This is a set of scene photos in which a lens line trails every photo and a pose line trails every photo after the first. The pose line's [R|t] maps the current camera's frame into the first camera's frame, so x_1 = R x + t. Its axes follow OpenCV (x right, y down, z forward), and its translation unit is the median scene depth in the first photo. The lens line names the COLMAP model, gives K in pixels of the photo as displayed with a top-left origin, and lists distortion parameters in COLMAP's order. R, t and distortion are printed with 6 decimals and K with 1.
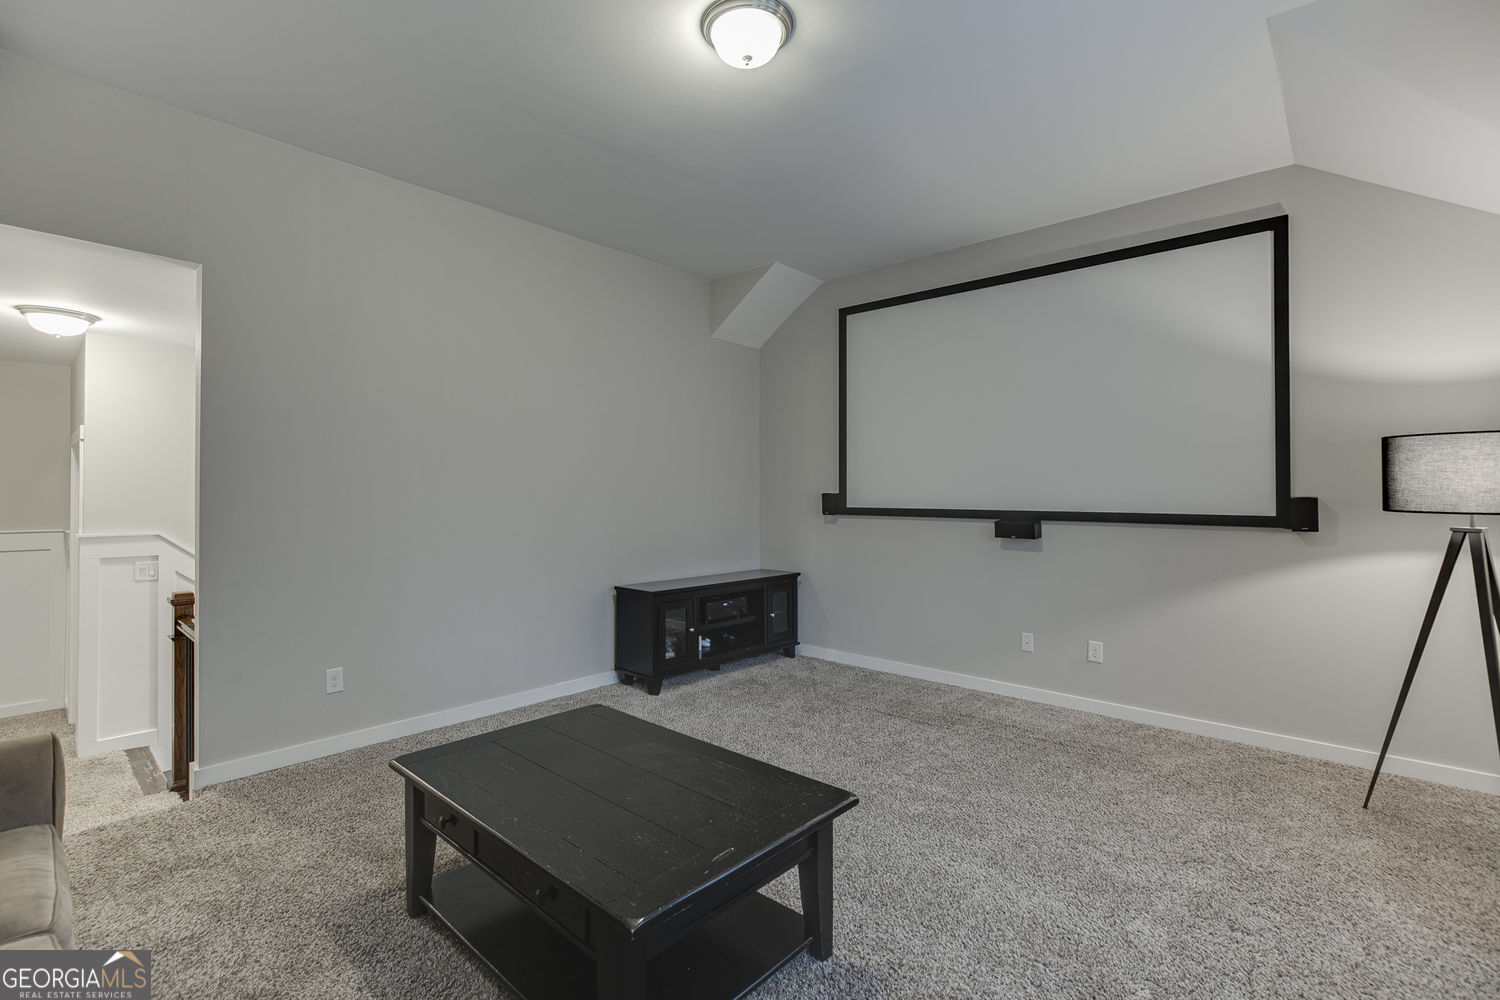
lens RADIAL K [[682.3, 0, 746.5], [0, 682.3, 492.2], [0, 0, 1]] dist [0.000783, 0.001520]
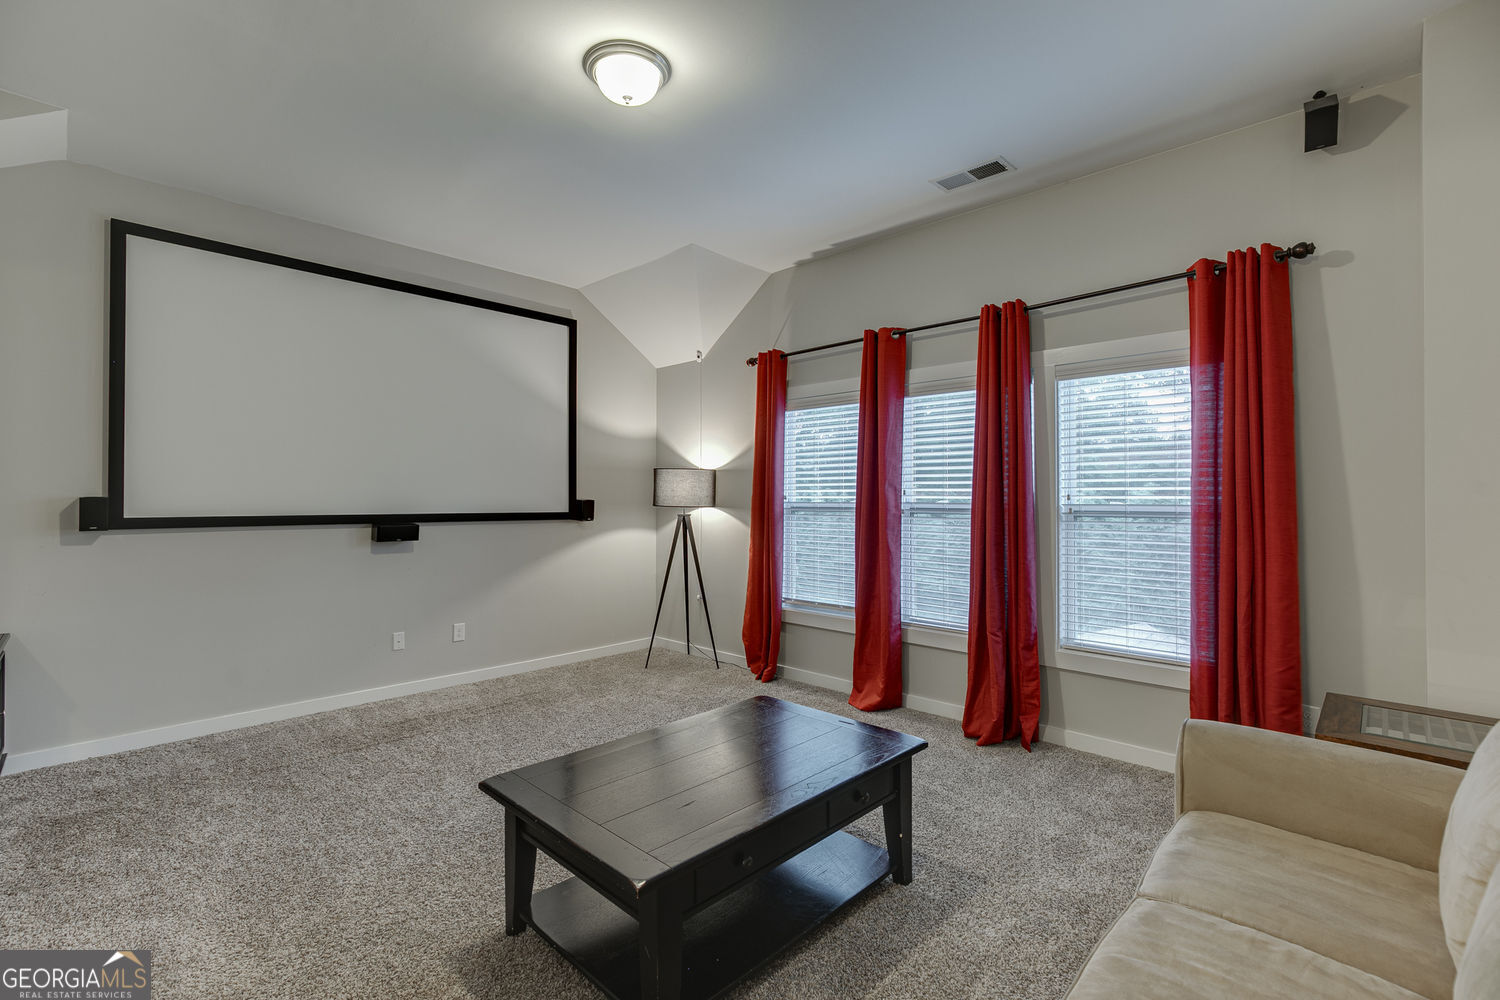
lens RADIAL K [[682.3, 0, 748.3], [0, 682.3, 497.6], [0, 0, 1]] dist [0.000783, 0.001520]
pose [[0.037992, -0.001270, 0.999277, -0.644259], [-0.003173, 0.999994, 0.001392, -0.001312], [-0.999273, -0.003223, 0.037988, 0.459442]]
